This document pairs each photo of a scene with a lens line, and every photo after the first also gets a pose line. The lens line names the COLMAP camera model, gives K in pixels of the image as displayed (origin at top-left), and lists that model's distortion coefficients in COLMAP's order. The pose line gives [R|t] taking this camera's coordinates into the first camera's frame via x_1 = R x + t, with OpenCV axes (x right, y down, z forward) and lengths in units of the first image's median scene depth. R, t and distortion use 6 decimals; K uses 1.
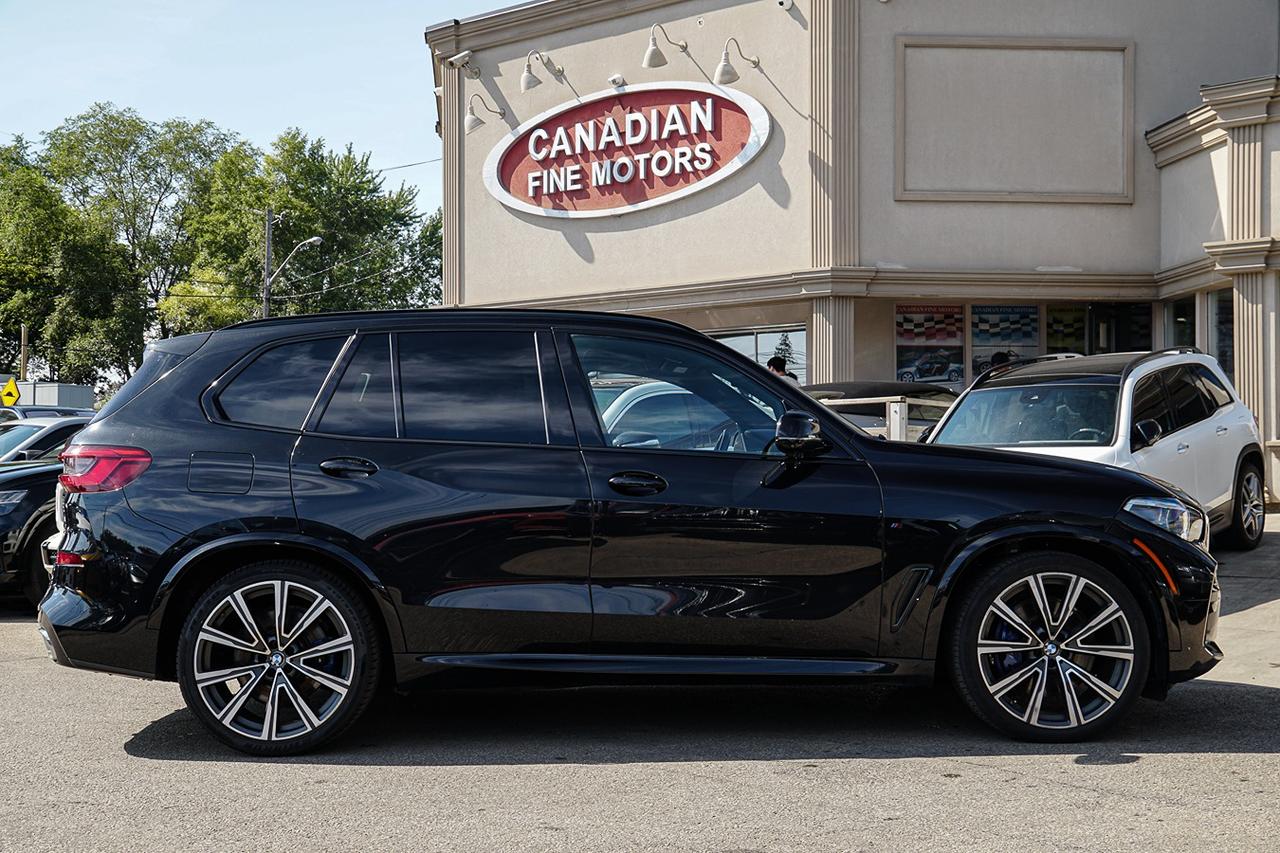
lens RADIAL K [[1452.7, 0, 640.0], [0, 1452.7, 426.5], [0, 0, 1]] dist [-0.001173, 0.221519]
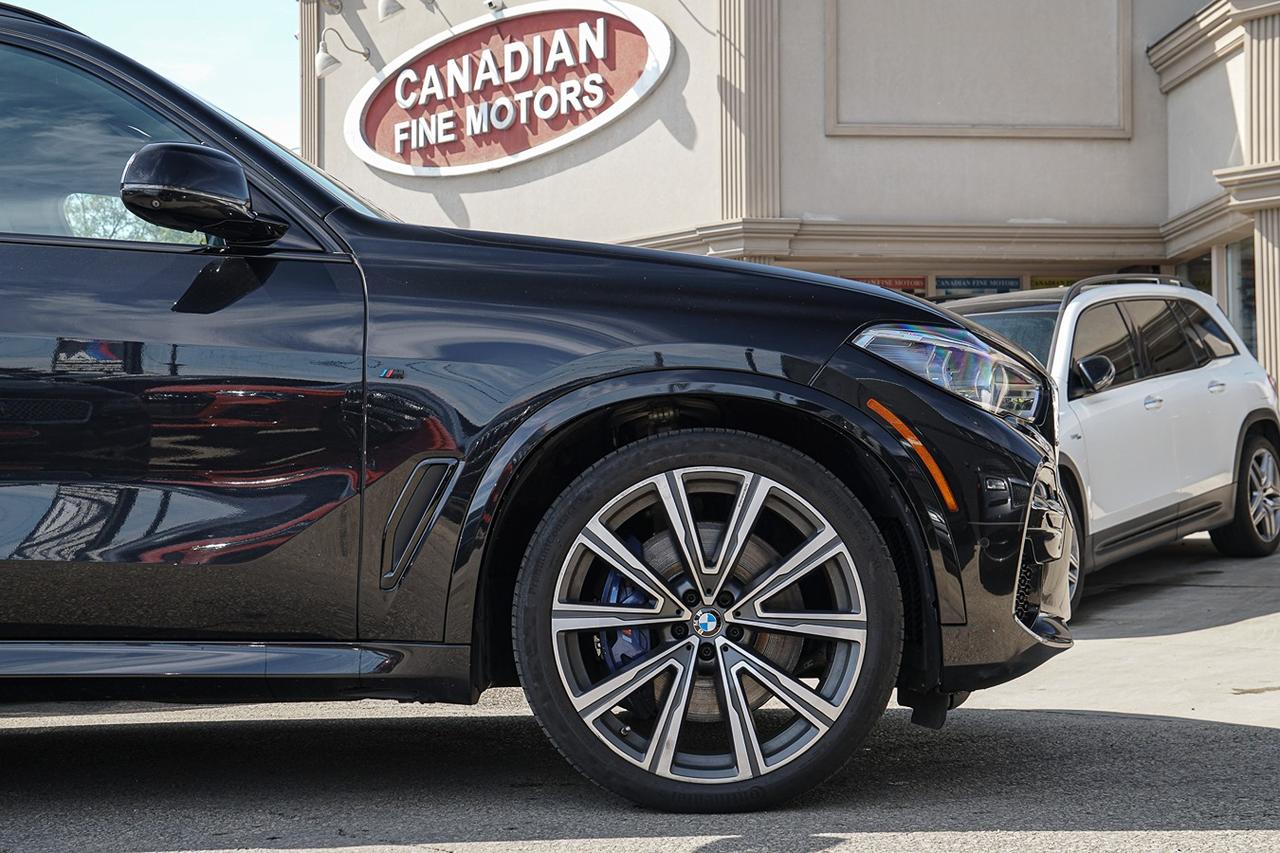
lens RADIAL K [[1561.4, 0, 640.0], [0, 1561.4, 426.5], [0, 0, 1]] dist [0.022437, 0.295629]
pose [[0.999781, -0.004652, -0.020397, 0.084619], [0.003831, 0.999188, -0.040112, 0.033456], [0.020567, 0.040025, 0.998987, 0.144500]]
